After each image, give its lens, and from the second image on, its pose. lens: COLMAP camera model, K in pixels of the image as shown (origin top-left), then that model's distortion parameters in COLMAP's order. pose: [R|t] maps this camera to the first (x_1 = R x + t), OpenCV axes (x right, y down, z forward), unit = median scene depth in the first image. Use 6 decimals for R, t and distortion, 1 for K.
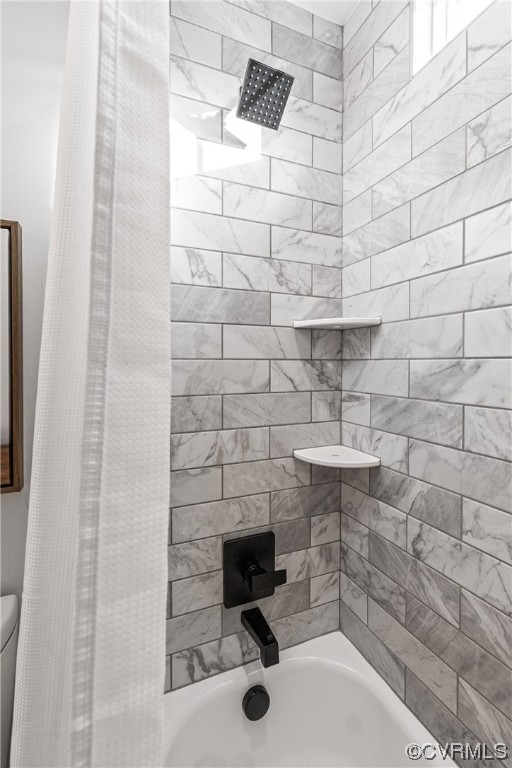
lens RADIAL K [[348.6, 0, 260.3], [0, 348.6, 371.2], [0, 0, 1]] dist [0.007116, -0.003535]
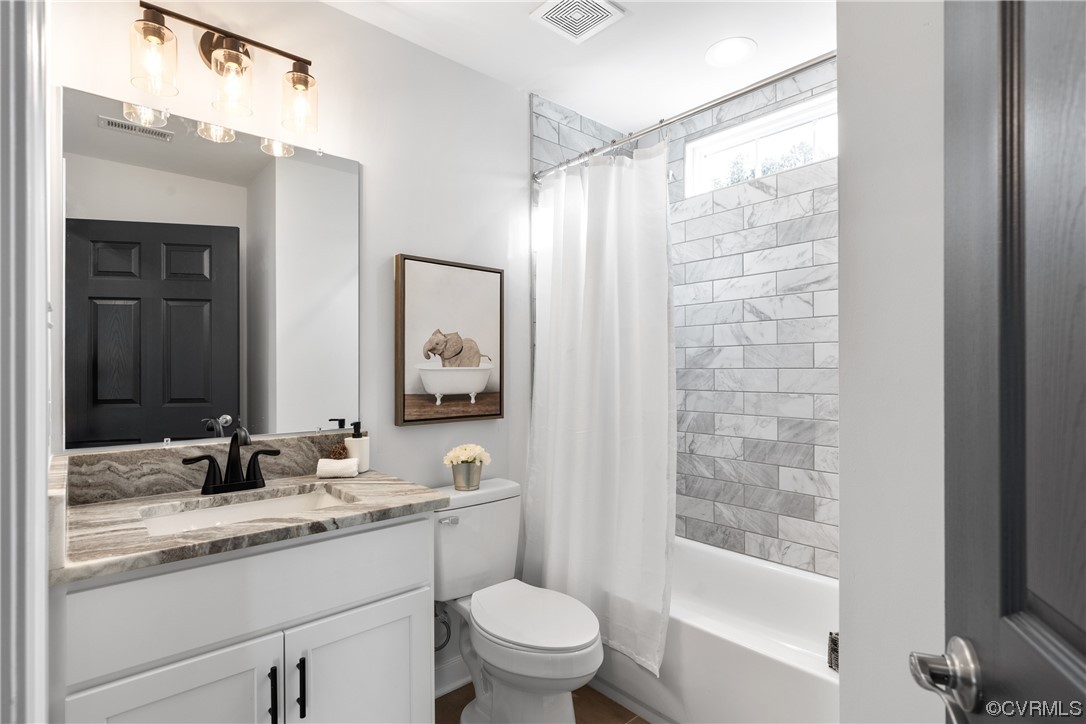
lens RADIAL K [[532.2, 0, 547.0], [0, 532.2, 362.9], [0, 0, 1]] dist [-0.003129, 0.000888]
pose [[0.951744, 0.000169, 0.306894, -1.272995], [0.008953, 0.999559, -0.028318, 0.134205], [-0.306763, 0.029700, 0.951322, -1.627542]]
